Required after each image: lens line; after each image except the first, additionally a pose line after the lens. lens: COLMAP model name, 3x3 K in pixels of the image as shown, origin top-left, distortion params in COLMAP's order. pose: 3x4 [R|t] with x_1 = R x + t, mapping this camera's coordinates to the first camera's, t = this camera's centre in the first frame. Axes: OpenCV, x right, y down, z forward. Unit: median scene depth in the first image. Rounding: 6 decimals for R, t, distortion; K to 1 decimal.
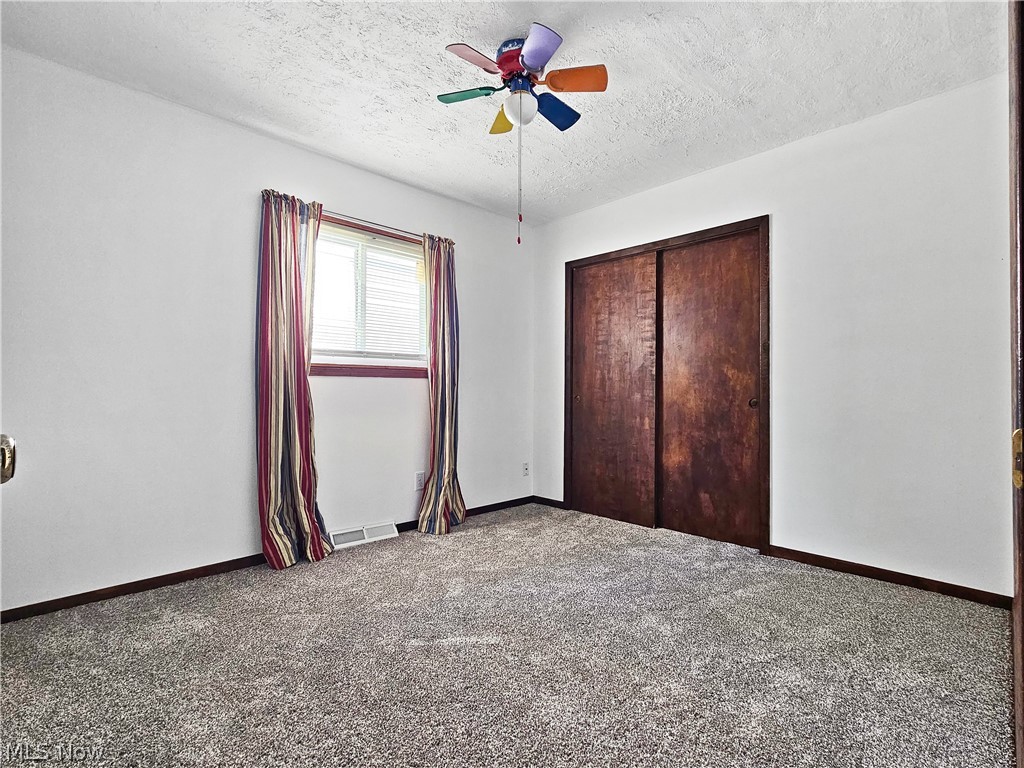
lens RADIAL K [[474.5, 0, 512.0], [0, 474.5, 384.0], [0, 0, 1]] dist [-0.000109, 0.000010]
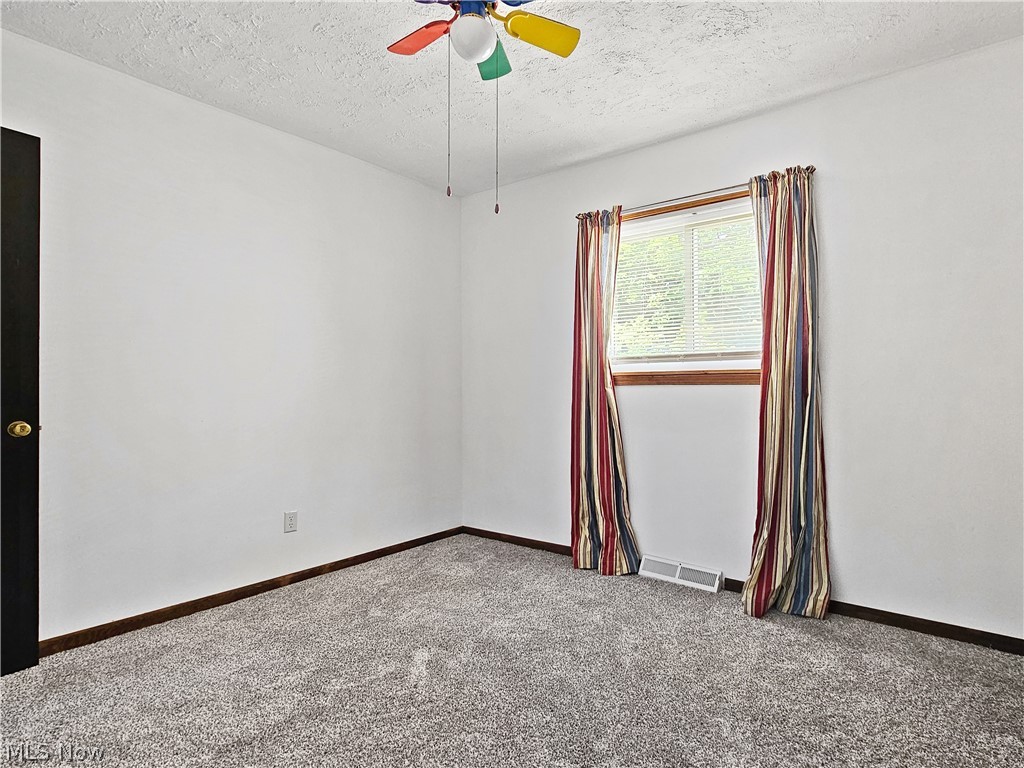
lens RADIAL K [[494.2, 0, 504.3], [0, 494.2, 390.3], [0, 0, 1]] dist [-0.000509, -0.000329]
pose [[0.209594, -0.004683, -0.977777, 0.508678], [0.013836, 0.999903, -0.001823, -0.008440], [0.977691, -0.013146, 0.209638, 0.548018]]
